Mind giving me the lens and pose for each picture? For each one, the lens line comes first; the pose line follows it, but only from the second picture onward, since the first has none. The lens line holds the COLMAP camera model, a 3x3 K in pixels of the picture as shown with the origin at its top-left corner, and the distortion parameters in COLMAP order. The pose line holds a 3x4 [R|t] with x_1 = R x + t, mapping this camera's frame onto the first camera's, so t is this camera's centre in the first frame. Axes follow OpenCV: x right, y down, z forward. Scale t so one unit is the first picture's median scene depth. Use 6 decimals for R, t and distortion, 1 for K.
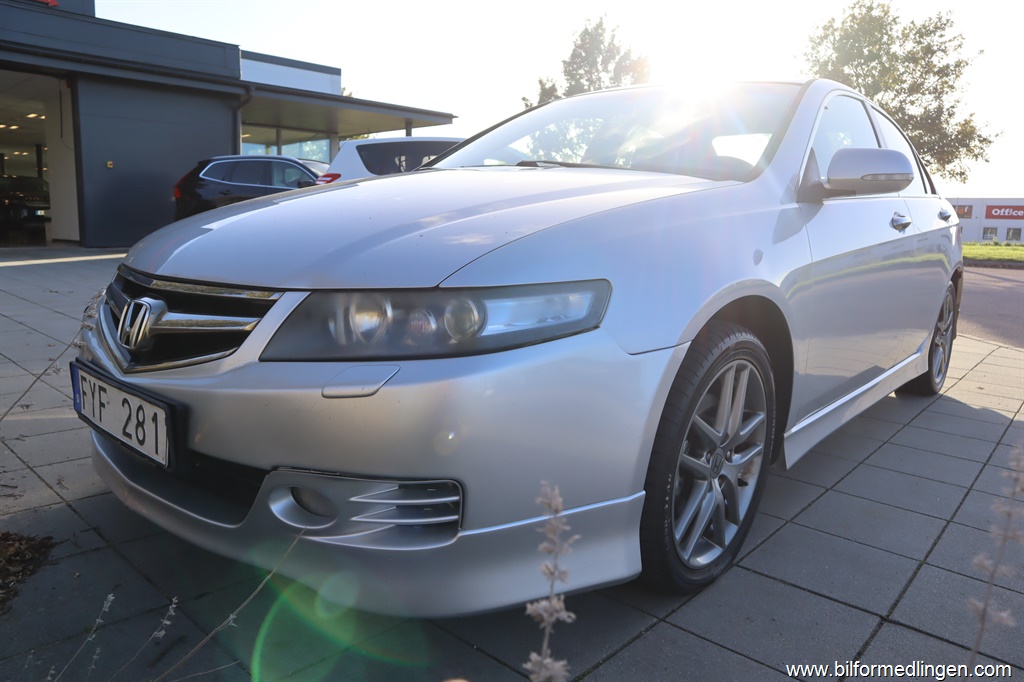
lens RADIAL K [[732.8, 0, 512.0], [0, 732.8, 341.0], [0, 0, 1]] dist [-0.122536, 0.078933]
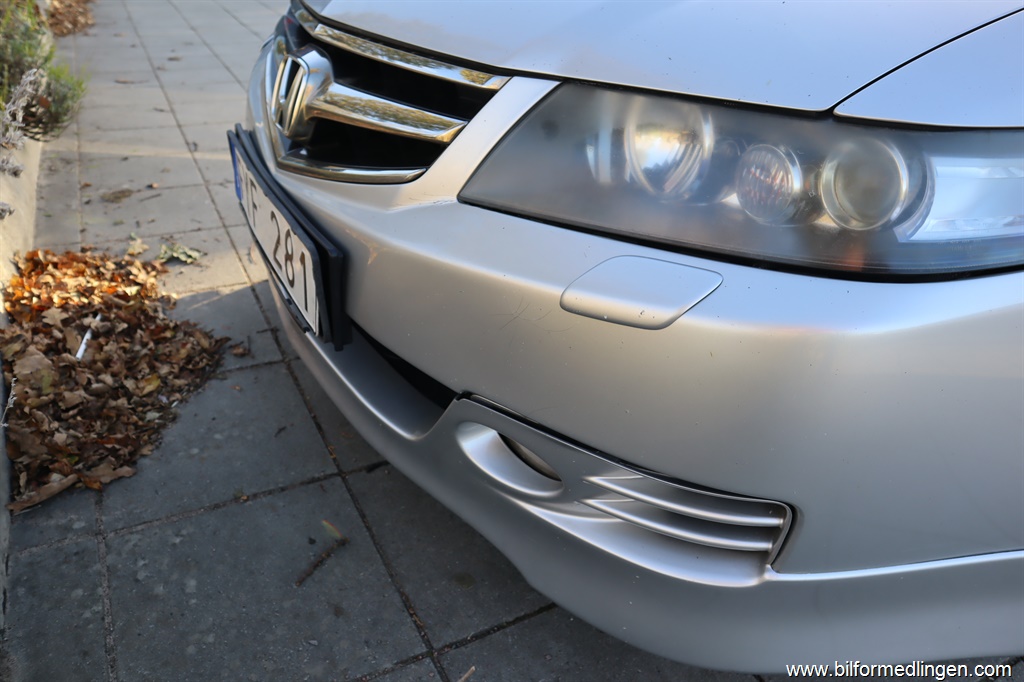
lens RADIAL K [[722.1, 0, 512.0], [0, 722.1, 341.0], [0, 0, 1]] dist [-0.125196, 0.090409]
pose [[0.946296, 0.187611, -0.263300, -0.138169], [-0.079806, 0.924756, 0.372099, -0.082748], [0.313298, -0.331103, 0.890065, 0.466807]]
